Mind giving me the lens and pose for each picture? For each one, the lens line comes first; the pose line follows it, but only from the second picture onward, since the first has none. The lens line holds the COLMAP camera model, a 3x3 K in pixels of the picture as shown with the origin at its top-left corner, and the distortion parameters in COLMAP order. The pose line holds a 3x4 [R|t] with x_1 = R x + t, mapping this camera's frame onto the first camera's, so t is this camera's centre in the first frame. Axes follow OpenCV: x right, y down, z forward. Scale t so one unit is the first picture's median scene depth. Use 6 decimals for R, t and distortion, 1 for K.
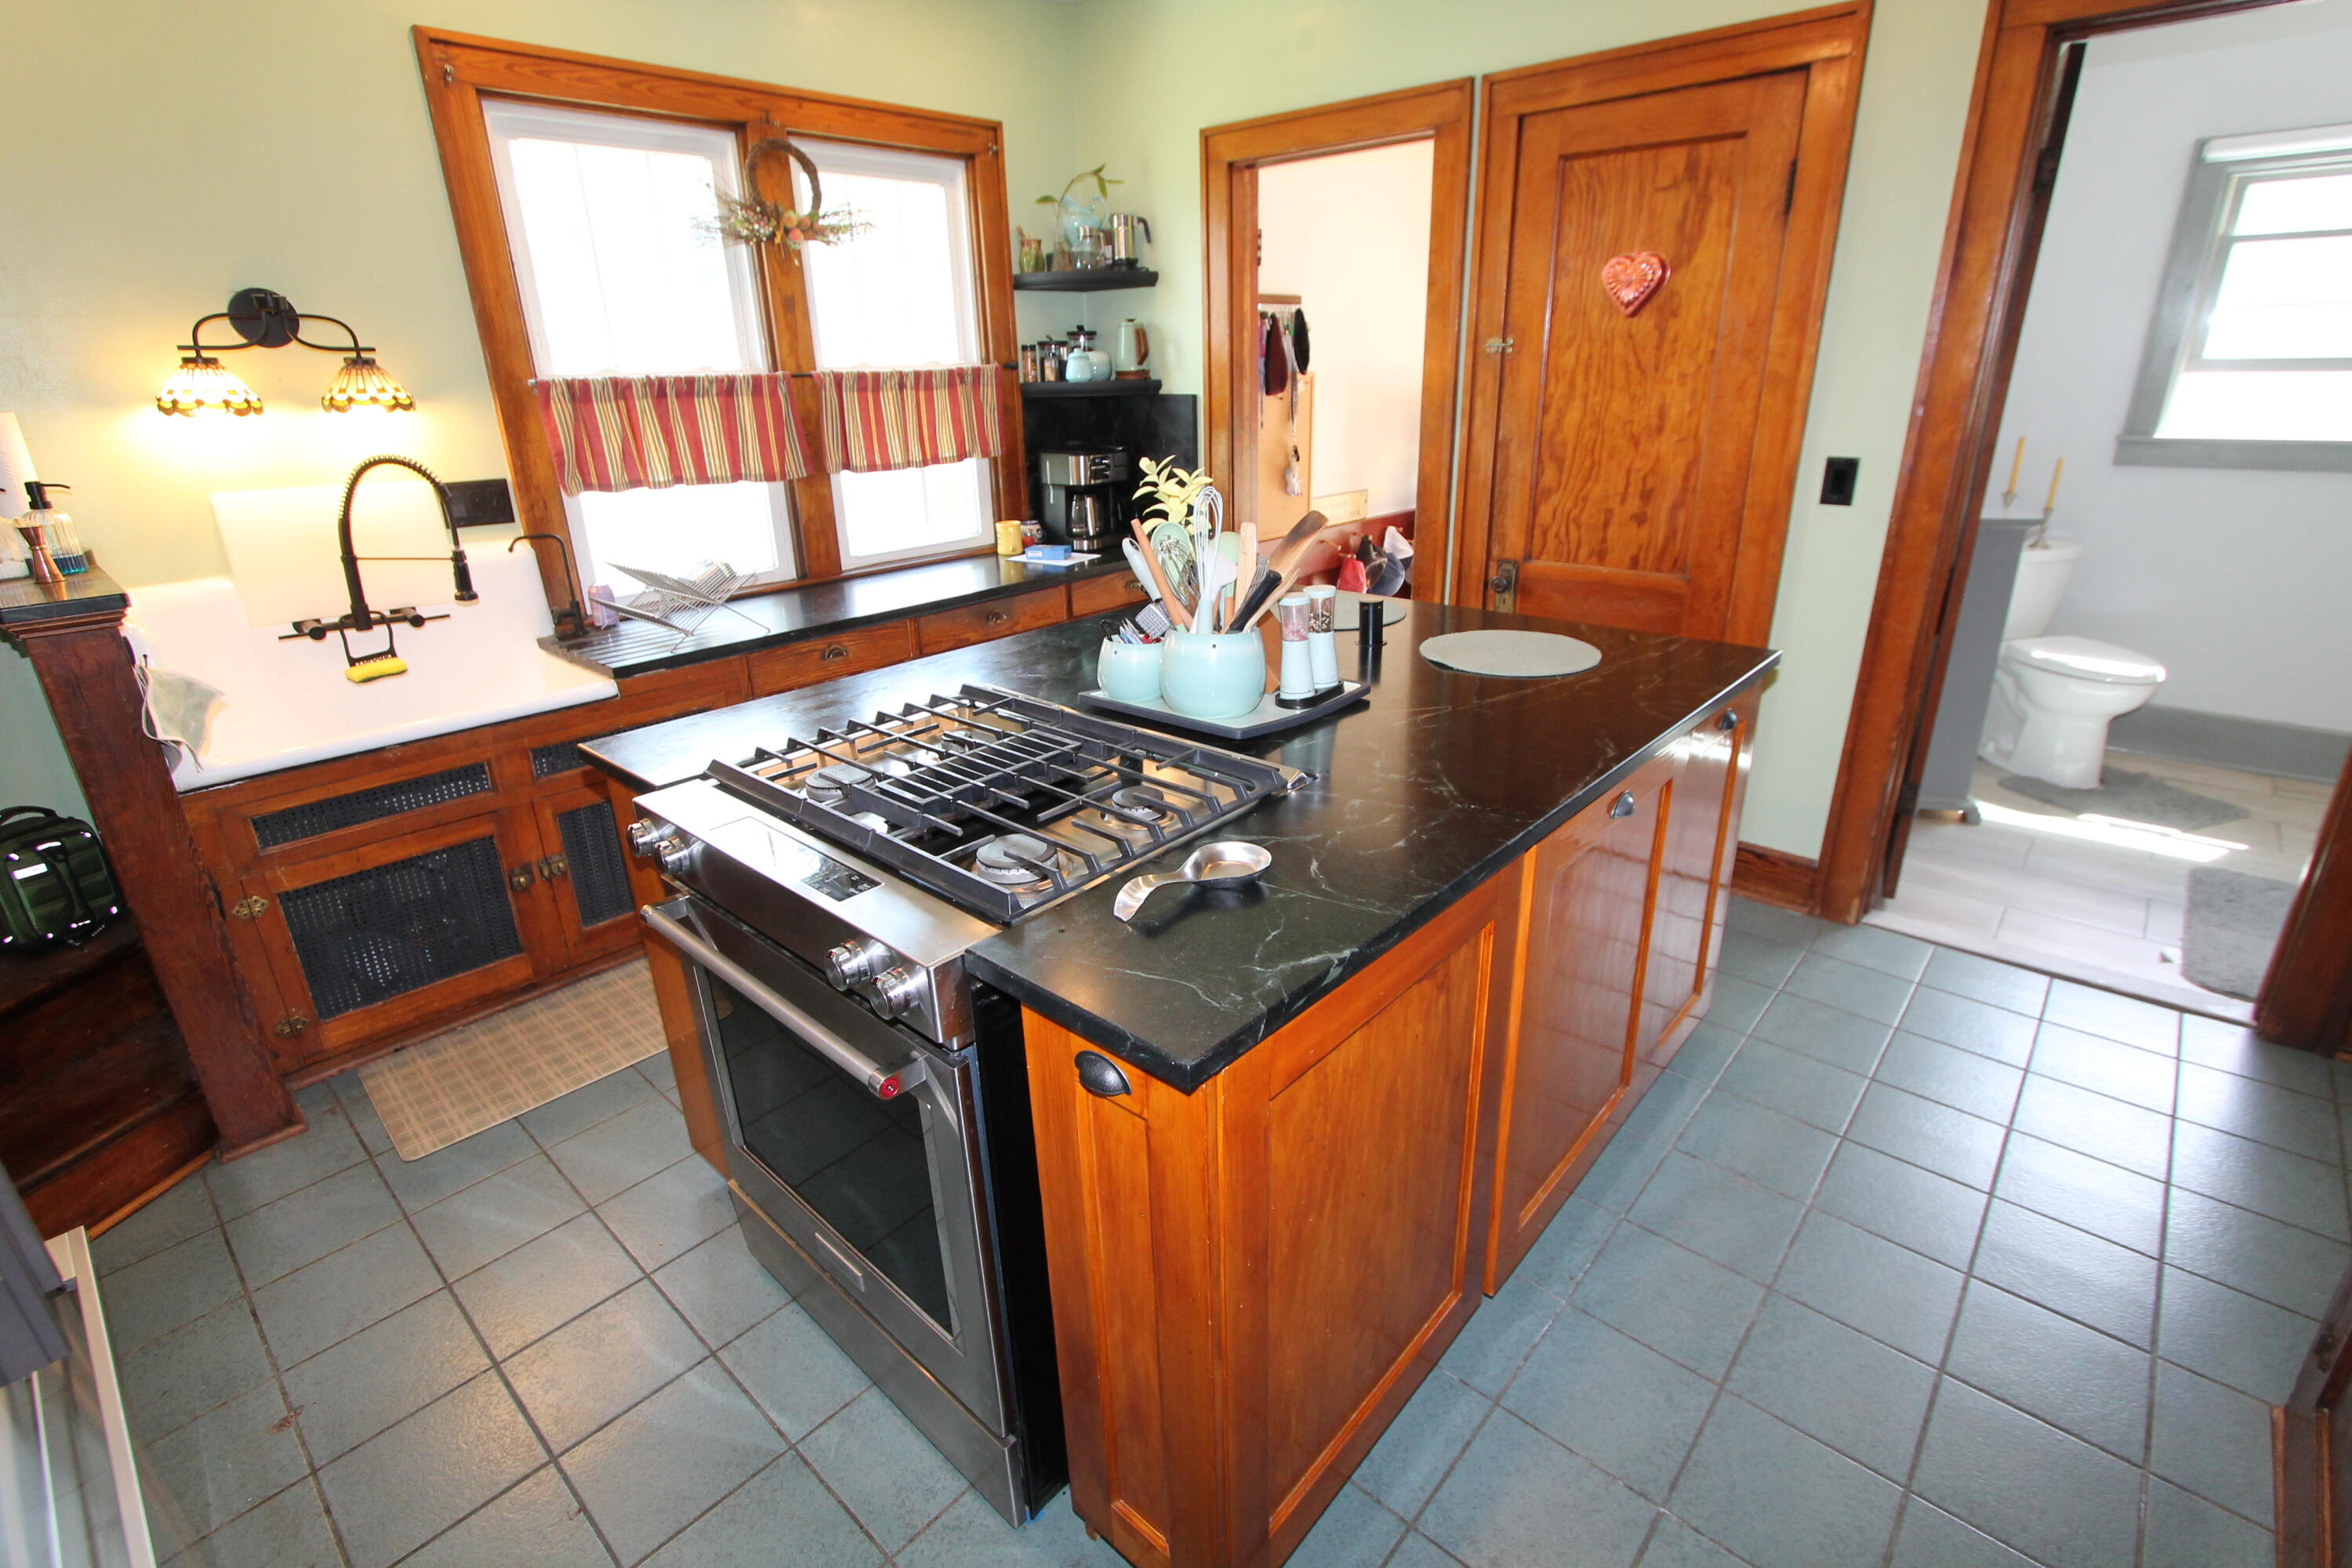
lens RADIAL K [[1094.9, 0, 1176.9], [0, 1094.9, 761.9], [0, 0, 1]] dist [-0.022658, 0.003879]
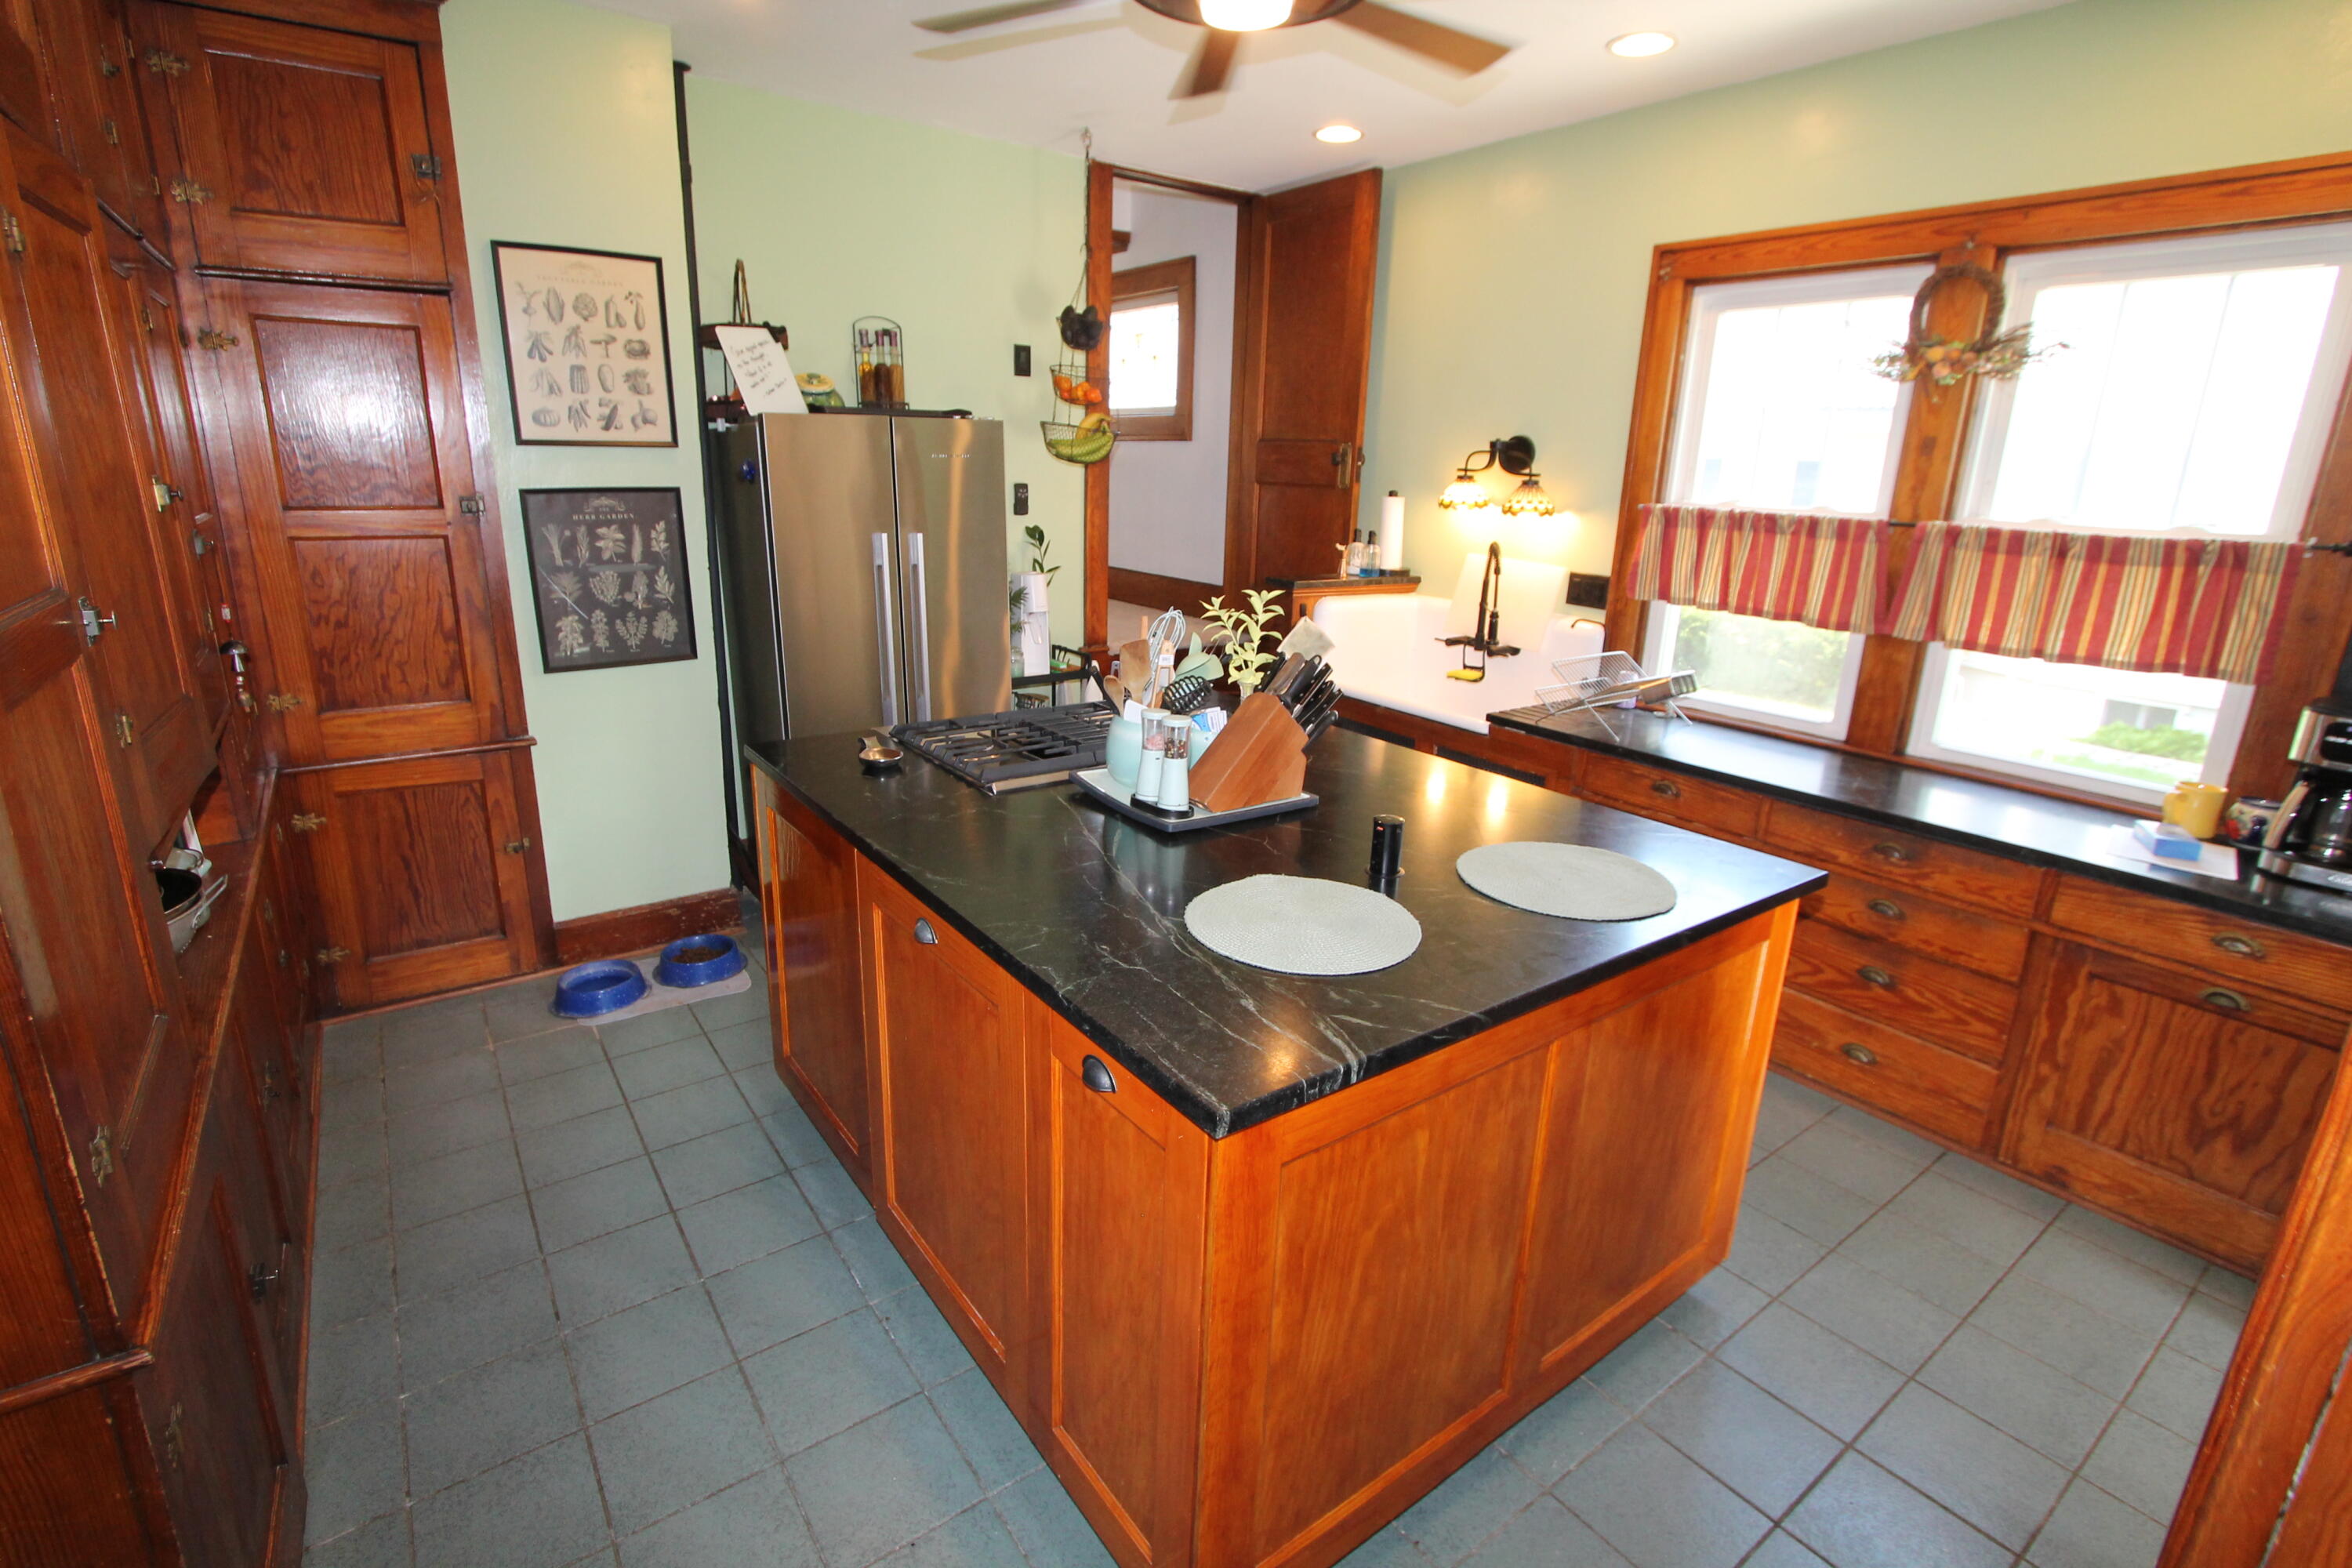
lens RADIAL K [[1094.9, 0, 1180.2], [0, 1094.9, 774.1], [0, 0, 1]] dist [-0.022658, 0.003879]
pose [[-0.206057, 0.284202, -0.936360, 0.724248], [-0.364149, 0.865899, 0.342950, -0.299840], [0.908260, 0.411641, -0.074933, 0.691268]]
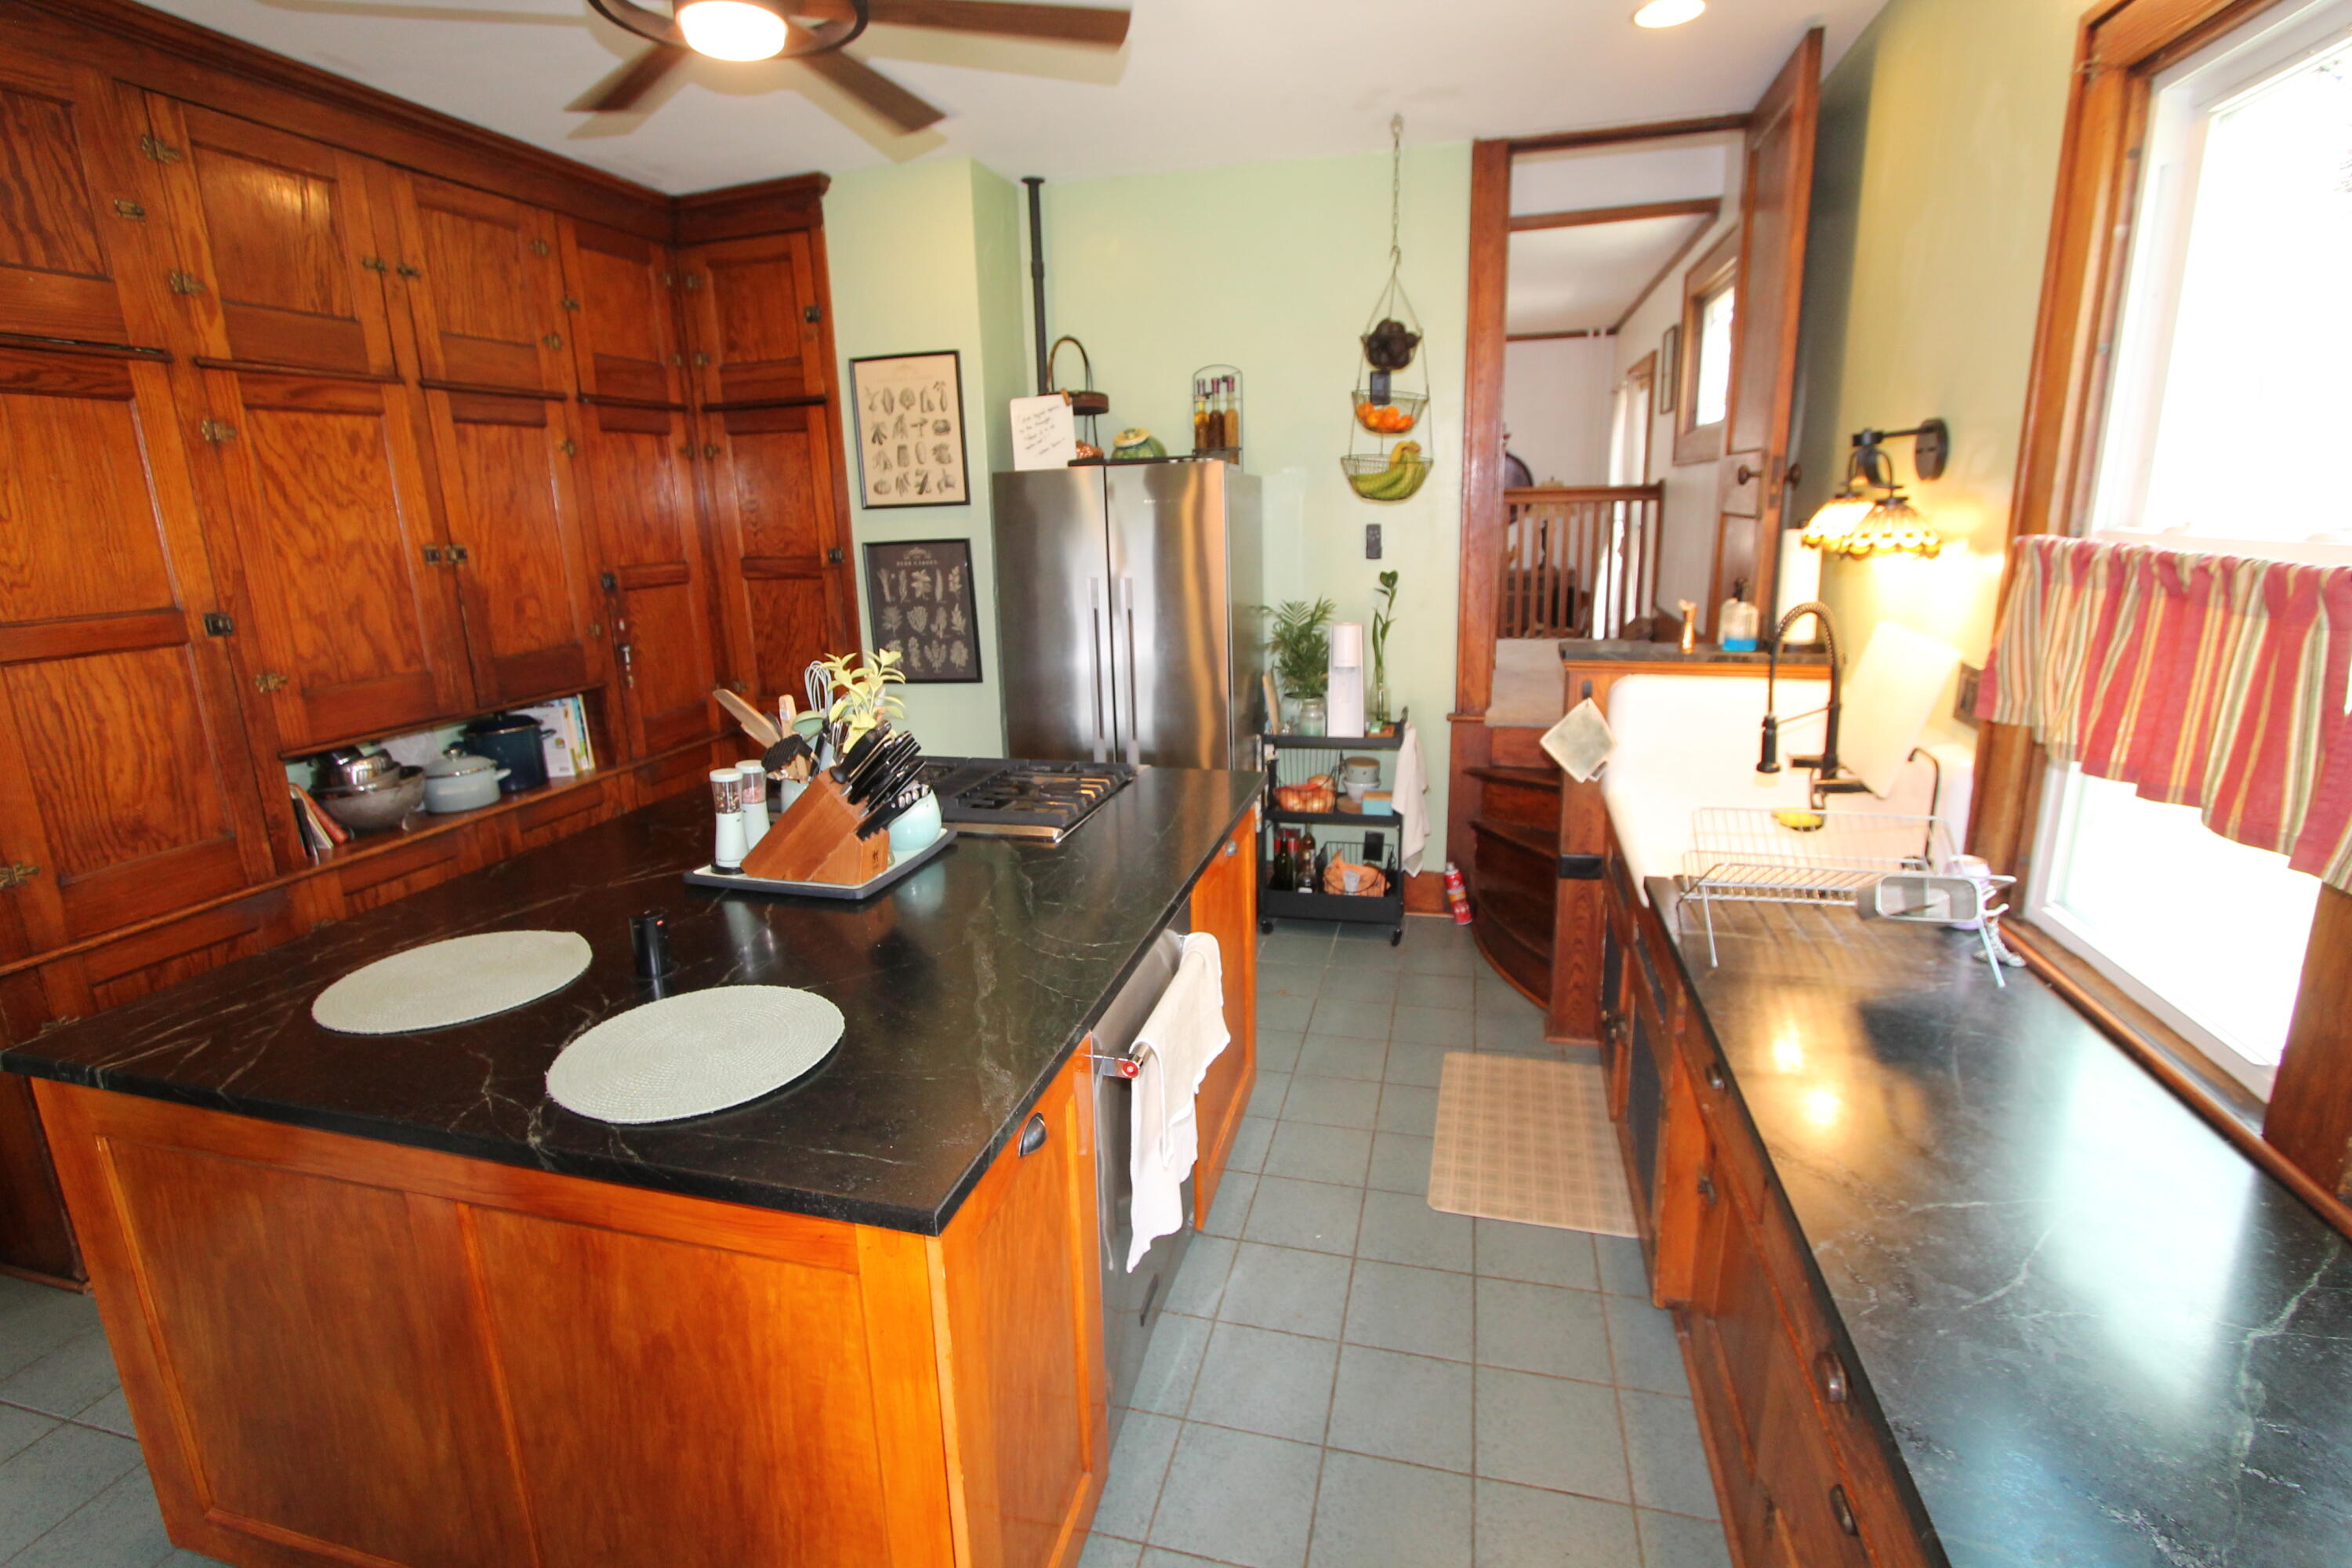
lens RADIAL K [[1094.9, 0, 1165.2], [0, 1094.9, 771.5], [0, 0, 1]] dist [-0.022658, 0.003879]
pose [[-0.887917, 0.155648, -0.432870, 0.132855], [-0.116465, 0.834289, 0.538885, -0.487102], [0.445015, 0.528900, -0.722652, 1.220625]]
